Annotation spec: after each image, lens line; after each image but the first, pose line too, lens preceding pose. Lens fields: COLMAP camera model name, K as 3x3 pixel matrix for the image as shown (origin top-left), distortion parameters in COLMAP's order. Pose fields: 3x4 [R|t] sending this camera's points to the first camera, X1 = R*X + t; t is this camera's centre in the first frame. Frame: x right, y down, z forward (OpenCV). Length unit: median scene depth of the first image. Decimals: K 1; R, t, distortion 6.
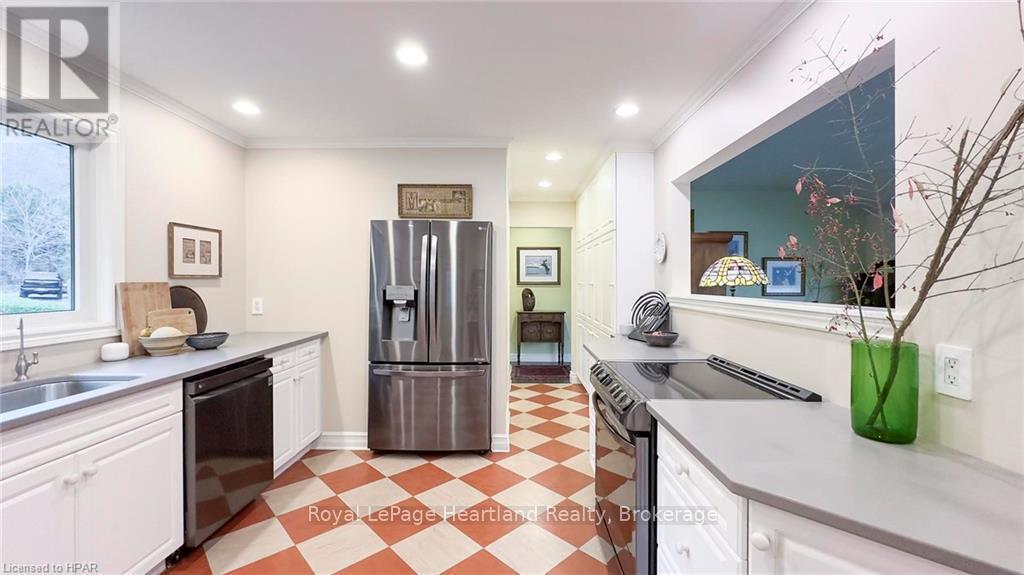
lens RADIAL K [[412.6, 0, 514.3], [0, 412.6, 283.8], [0, 0, 1]] dist [0.002923, 0.000310]
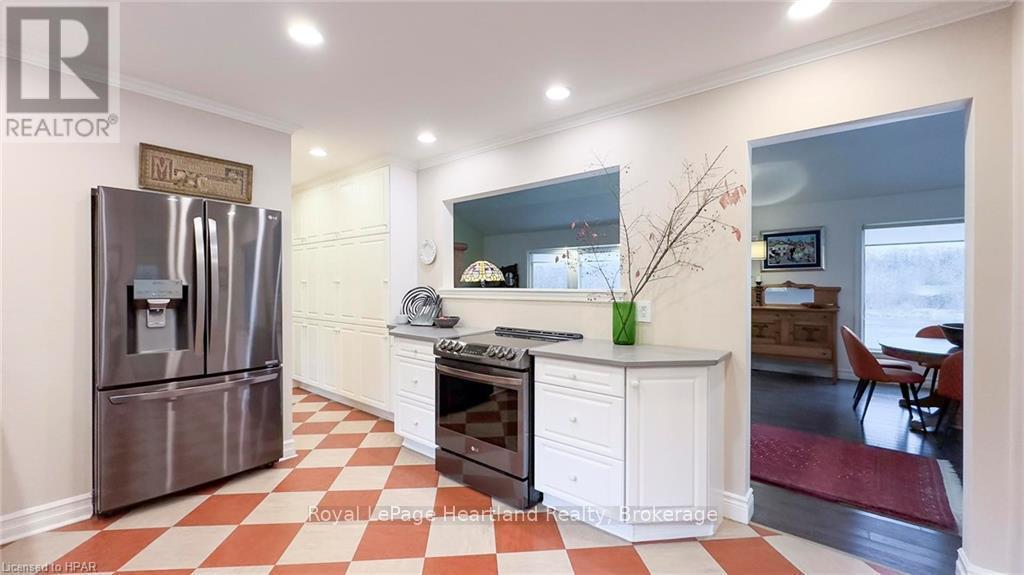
lens RADIAL K [[412.6, 0, 510.1], [0, 412.6, 286.7], [0, 0, 1]] dist [0.002923, 0.000310]
pose [[0.628728, -0.004696, 0.777611, -0.454113], [0.002681, 0.999989, 0.003871, 0.015418], [-0.777621, -0.000349, 0.628734, 0.020198]]
